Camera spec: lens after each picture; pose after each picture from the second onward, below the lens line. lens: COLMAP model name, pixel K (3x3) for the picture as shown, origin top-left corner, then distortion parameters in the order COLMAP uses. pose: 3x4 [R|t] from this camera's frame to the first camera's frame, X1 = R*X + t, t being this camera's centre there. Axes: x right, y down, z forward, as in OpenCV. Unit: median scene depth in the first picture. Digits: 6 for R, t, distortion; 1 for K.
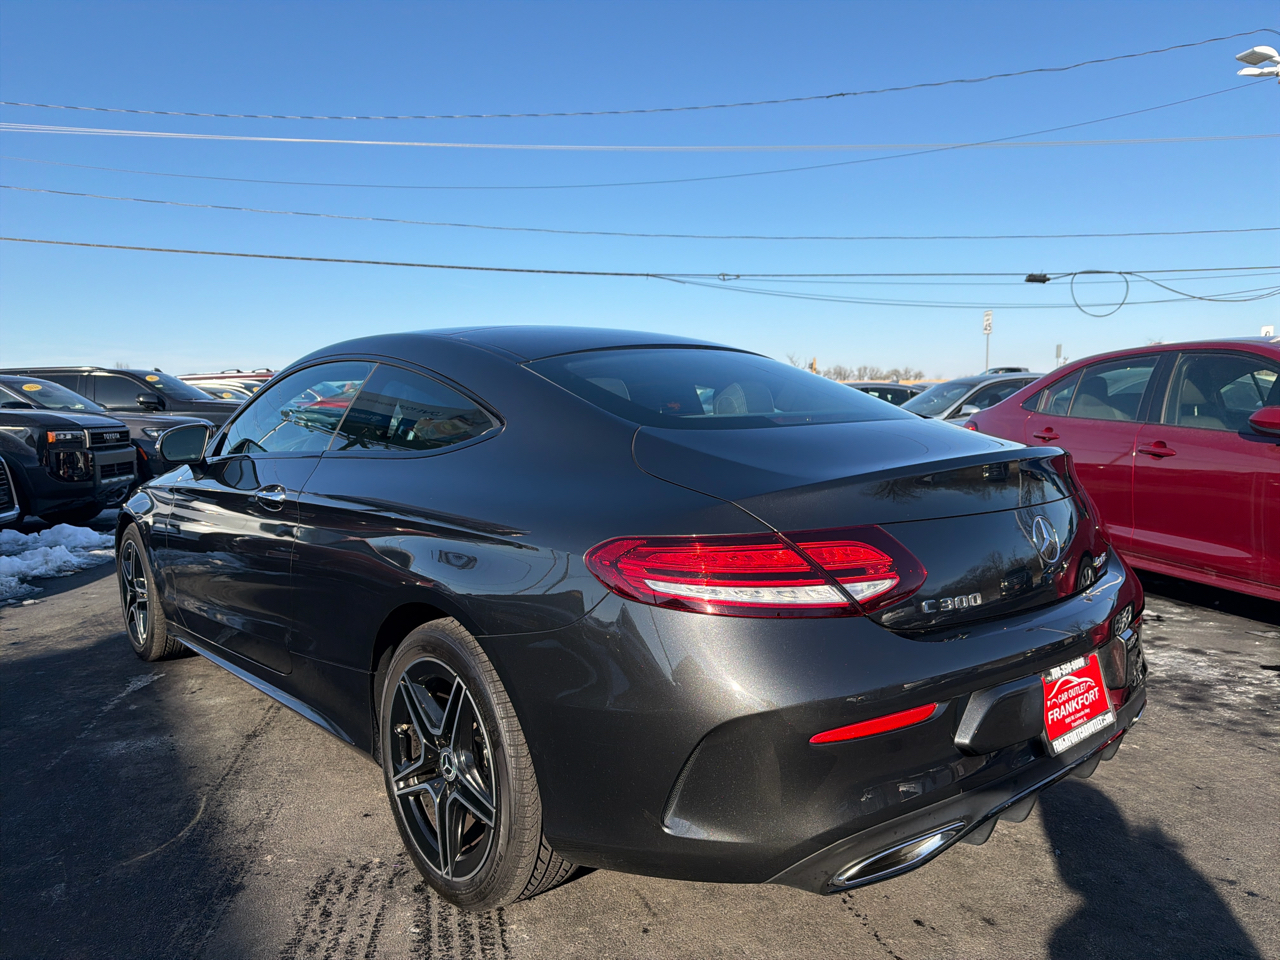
lens RADIAL K [[898.4, 0, 626.4], [0, 898.4, 496.6], [0, 0, 1]] dist [0.021280, -0.036853]
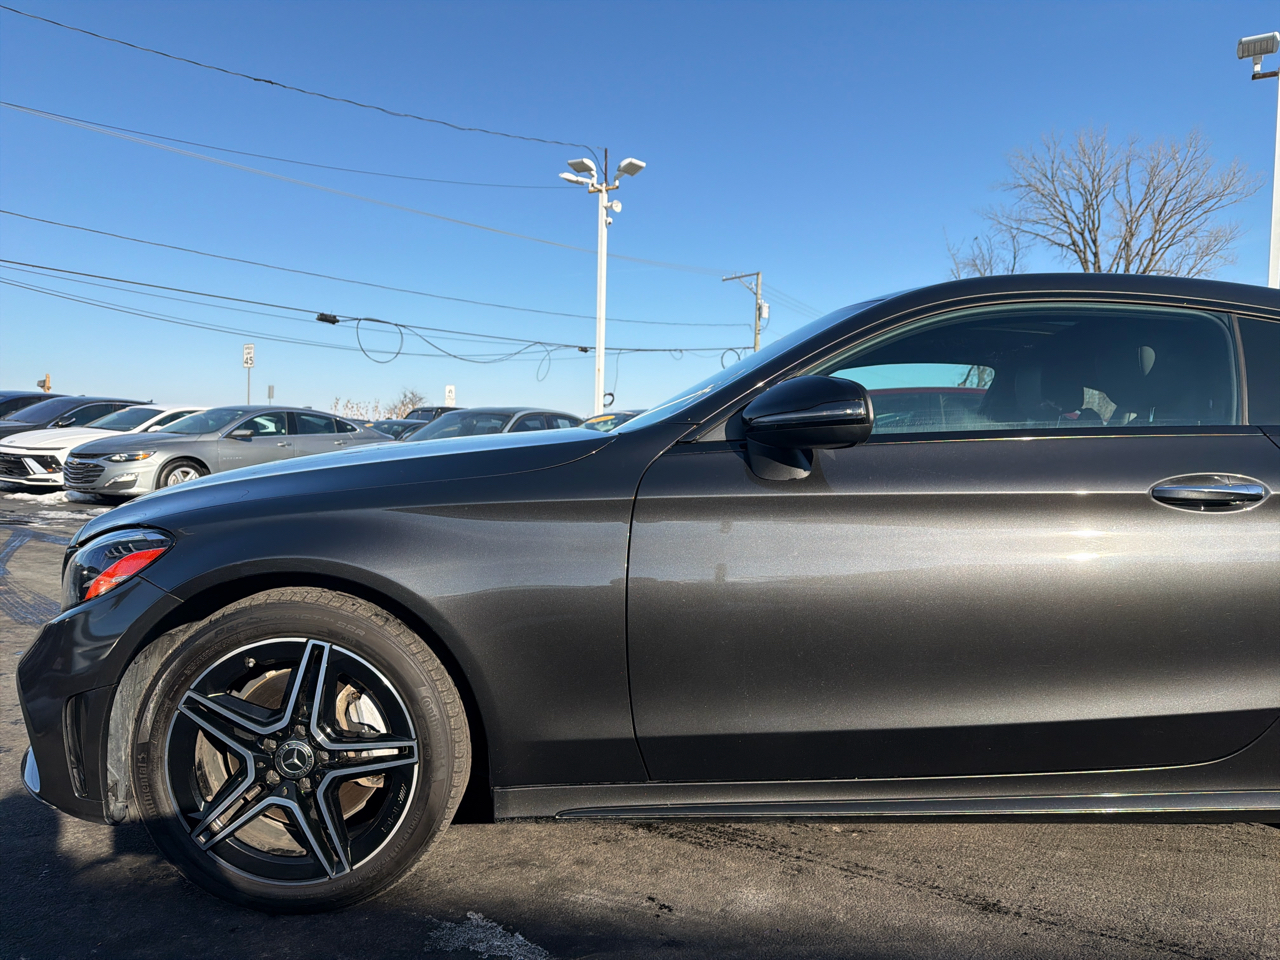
lens RADIAL K [[900.9, 0, 639.5], [0, 900.9, 504.7], [0, 0, 1]] dist [0.035801, -0.052048]
pose [[0.622133, -0.012288, 0.782815, -0.237515], [0.041824, 0.998971, -0.017559, 0.000512], [-0.781794, 0.043665, 0.622006, 0.186751]]
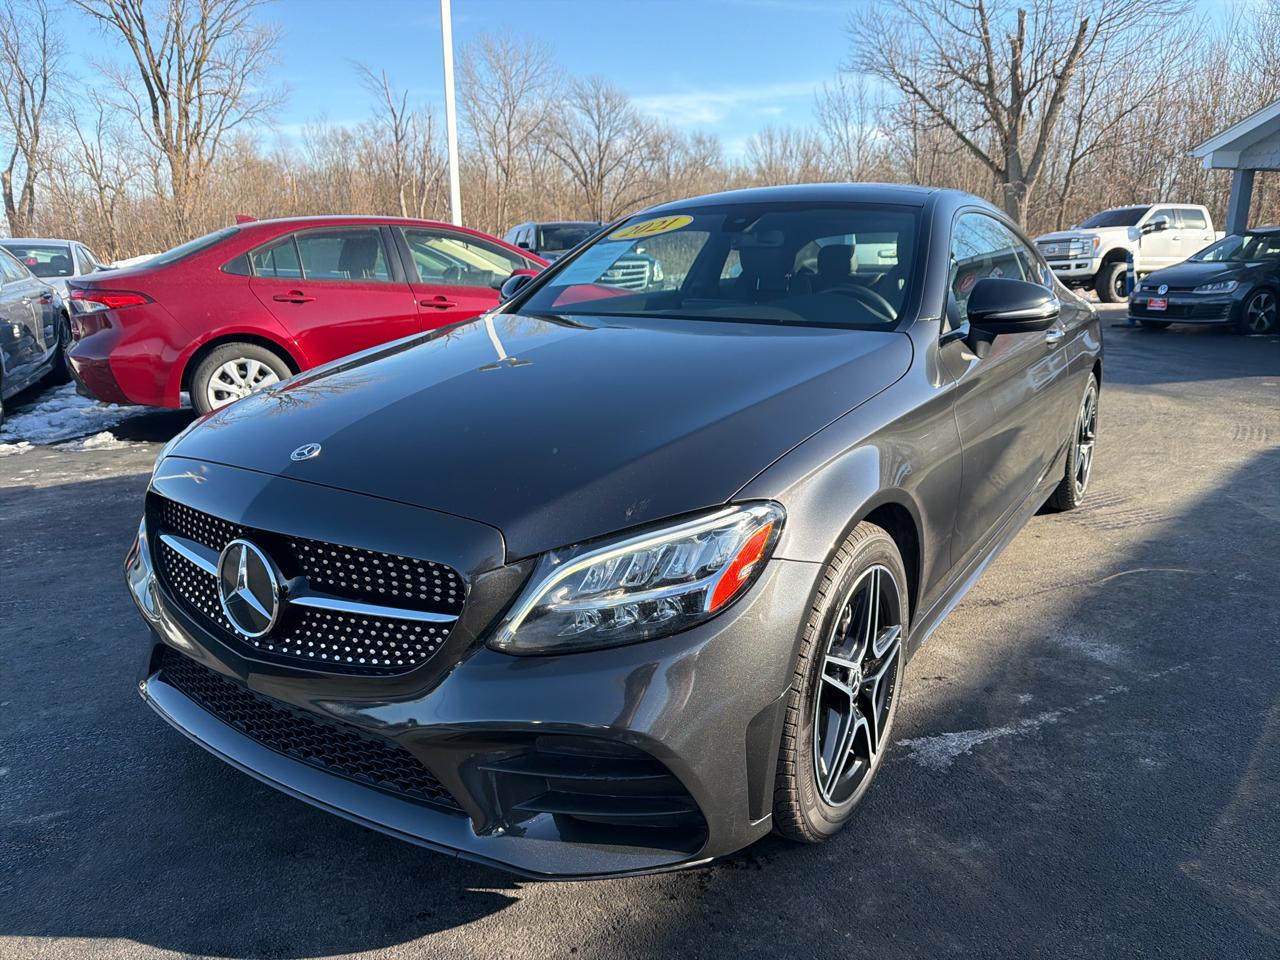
lens RADIAL K [[898.4, 0, 662.4], [0, 898.4, 495.1], [0, 0, 1]] dist [0.021280, -0.036853]
pose [[-0.299060, -0.222006, 0.928050, -0.276961], [0.105169, 0.958967, 0.263292, -0.032801], [-0.948421, 0.176342, -0.263441, 0.368316]]
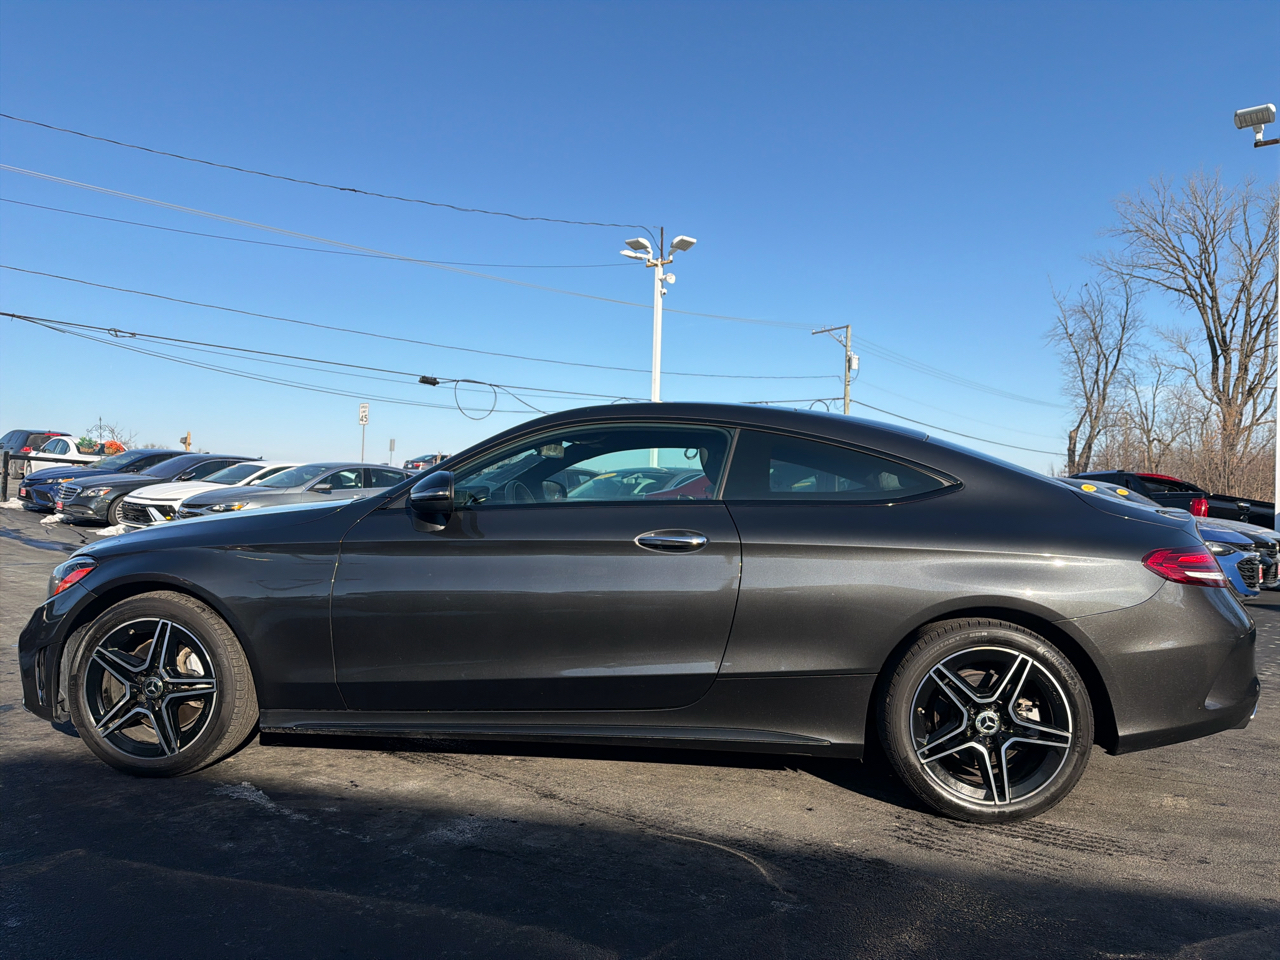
lens RADIAL K [[900.9, 0, 635.7], [0, 900.9, 486.2], [0, 0, 1]] dist [0.035801, -0.052048]
pose [[0.721087, 0.046150, 0.691306, -0.240190], [0.028255, 0.994990, -0.095896, 0.007370], [-0.692269, 0.088682, 0.716170, 0.050691]]
